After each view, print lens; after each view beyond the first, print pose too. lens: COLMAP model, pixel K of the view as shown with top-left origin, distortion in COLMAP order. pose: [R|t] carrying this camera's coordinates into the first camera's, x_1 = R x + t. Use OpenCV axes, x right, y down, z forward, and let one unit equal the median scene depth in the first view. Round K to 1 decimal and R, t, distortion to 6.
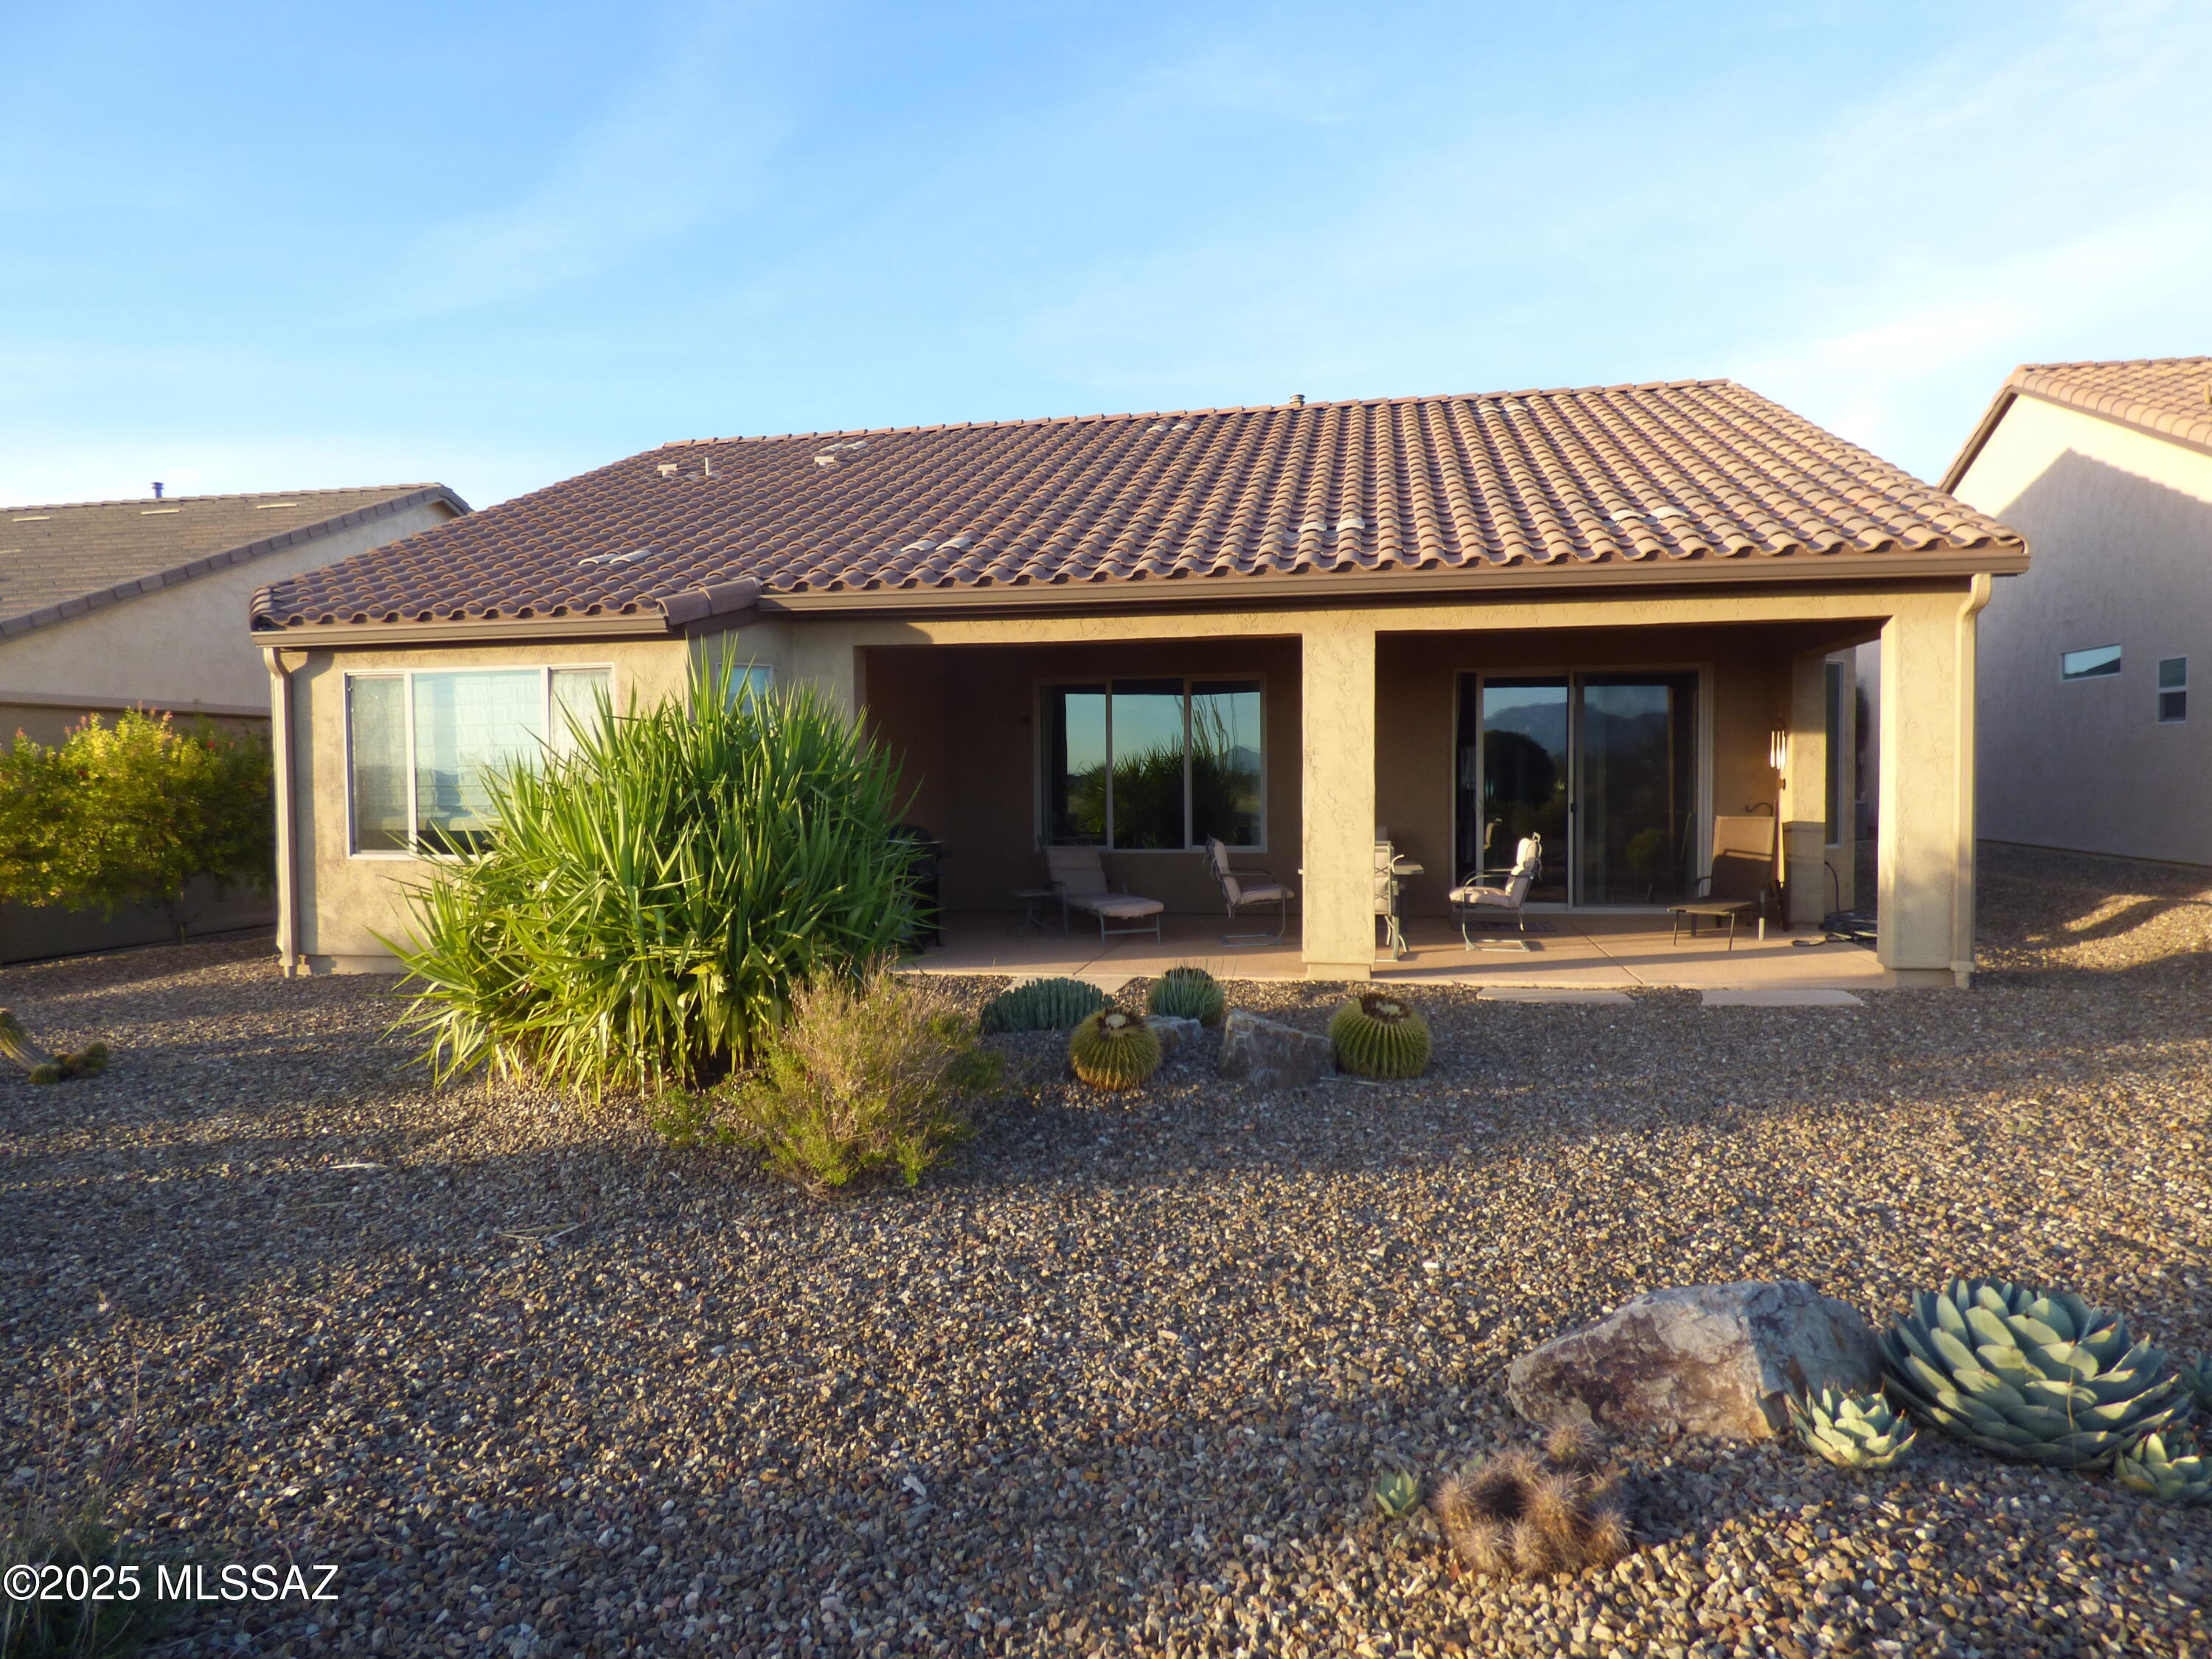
lens RADIAL K [[1362.2, 0, 1117.2], [0, 1362.2, 825.1], [0, 0, 1]] dist [0.001150, 0.003884]
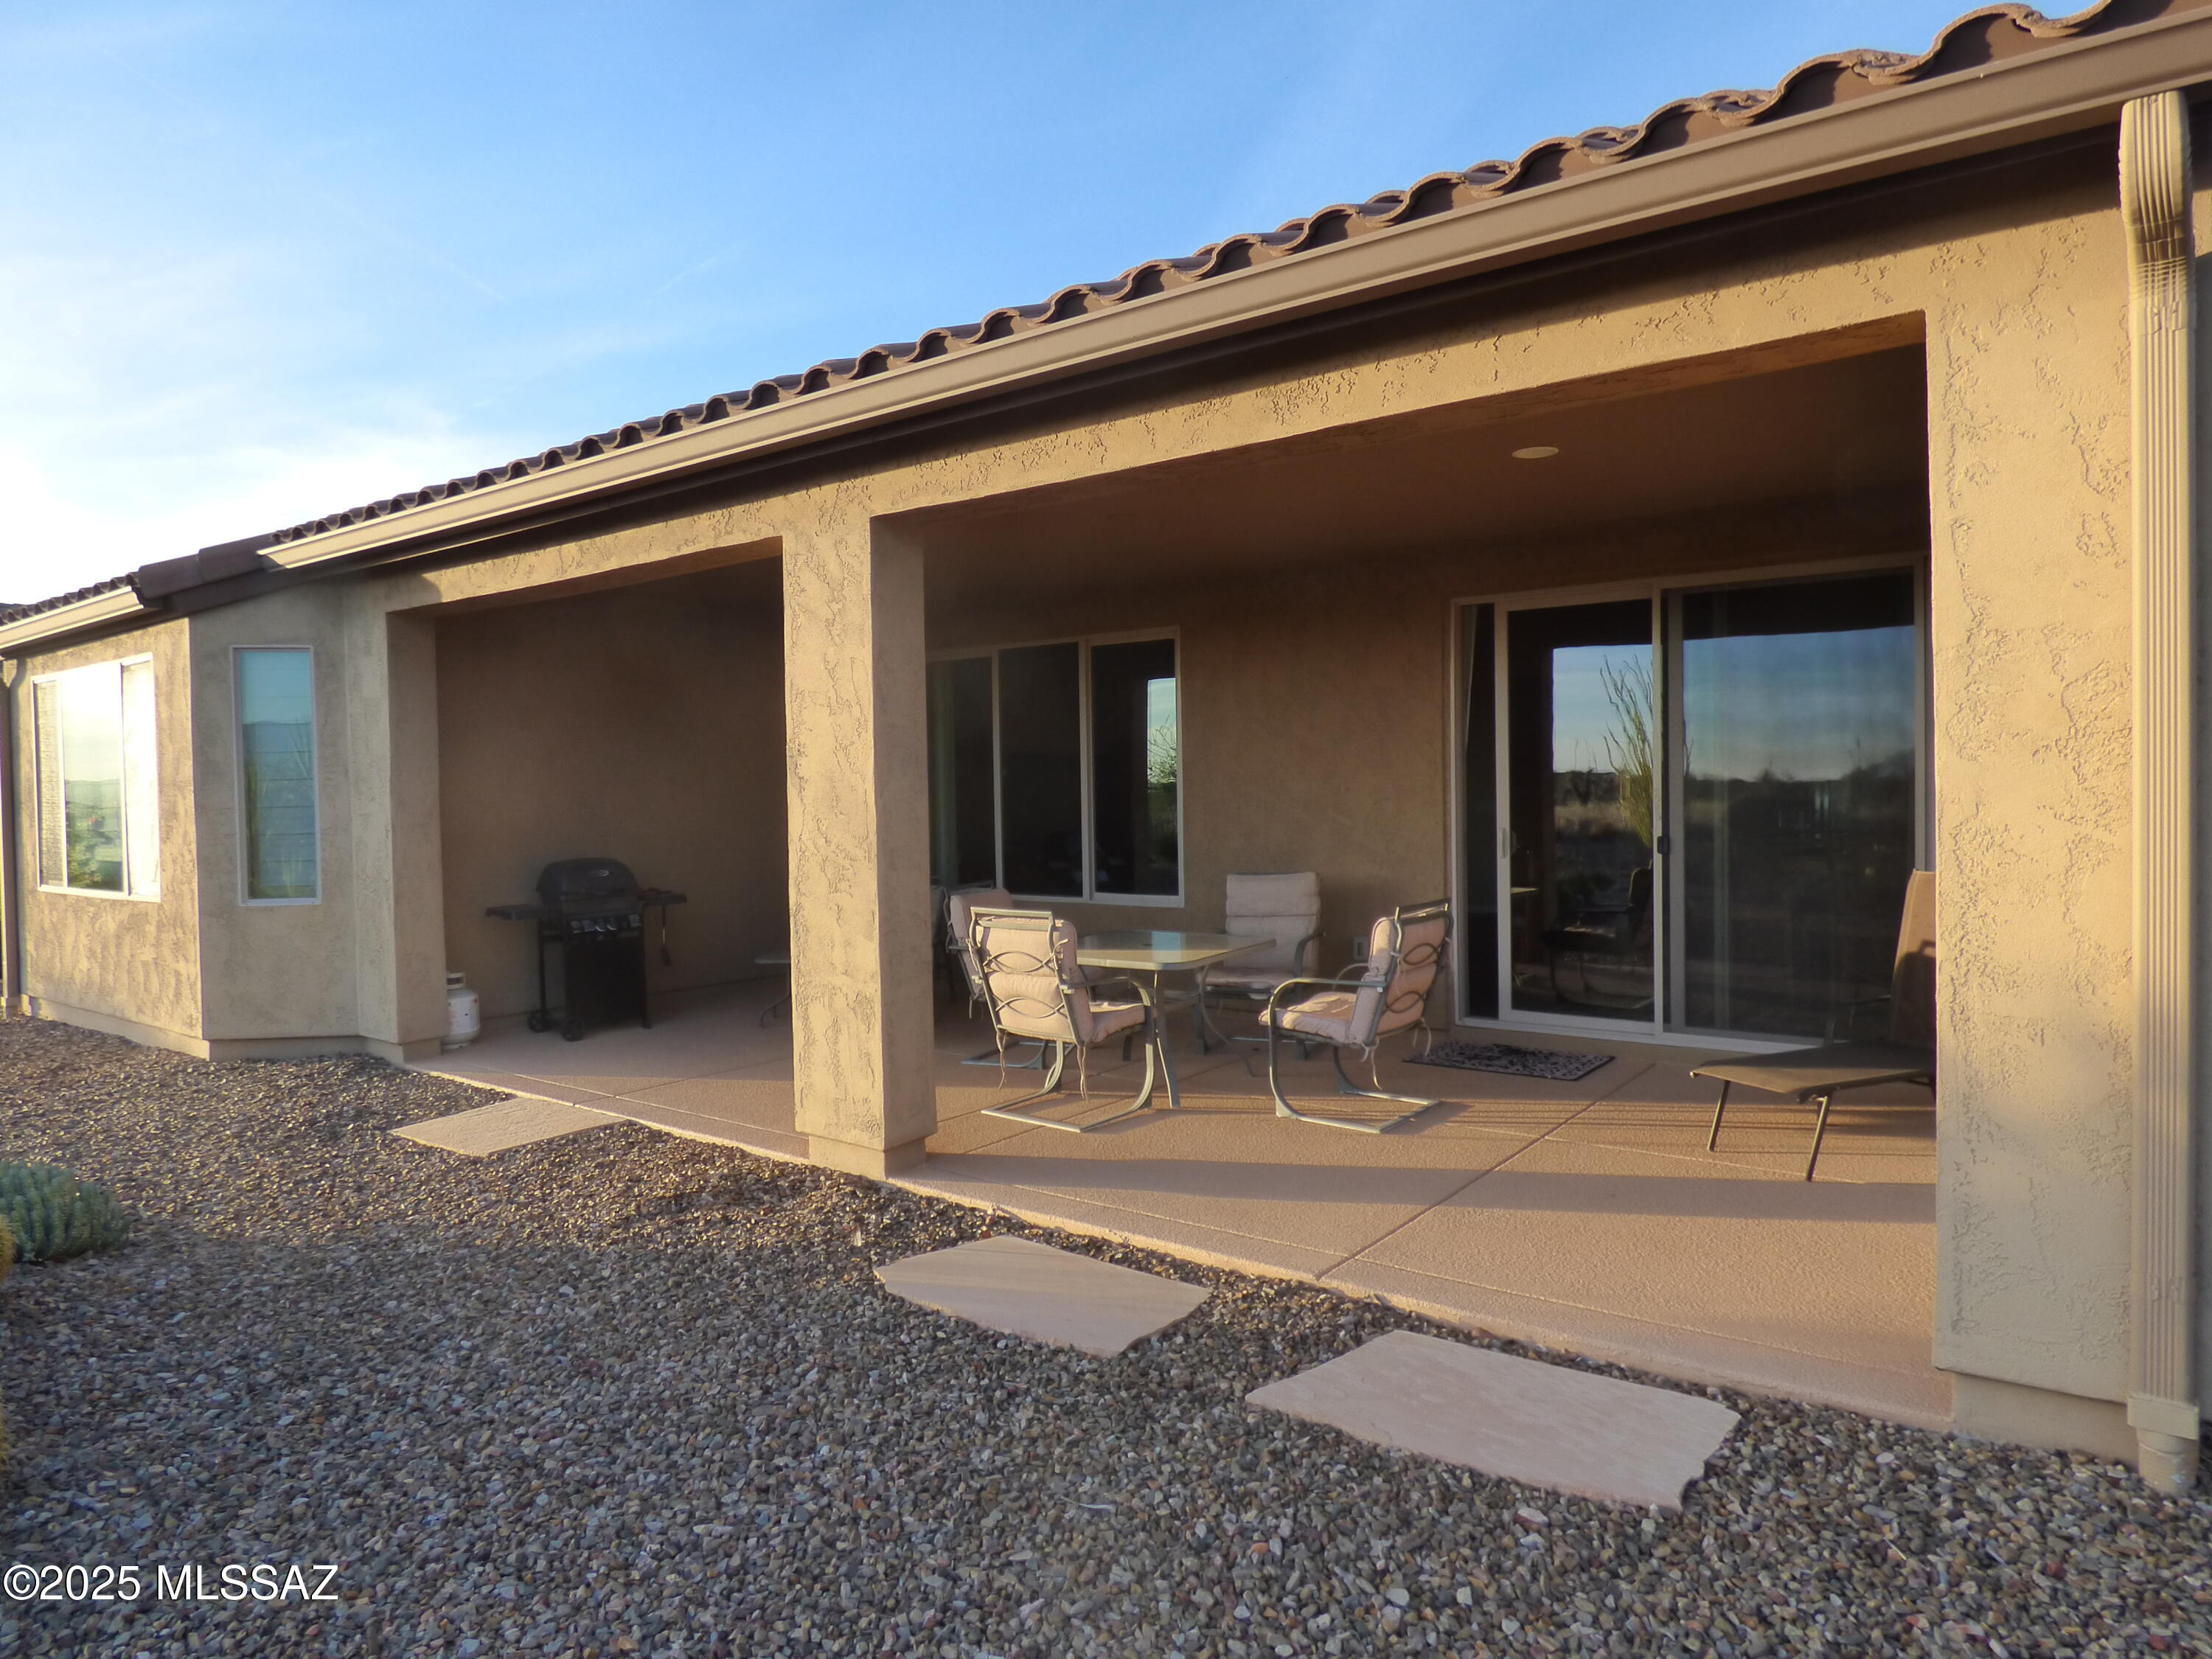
lens RADIAL K [[1362.2, 0, 1117.2], [0, 1362.2, 825.1], [0, 0, 1]] dist [0.001150, 0.003884]
pose [[0.904127, 0.006344, -0.427216, 0.492577], [-0.006068, 0.999980, 0.002009, -0.026882], [0.427220, 0.000776, 0.904147, 0.568546]]
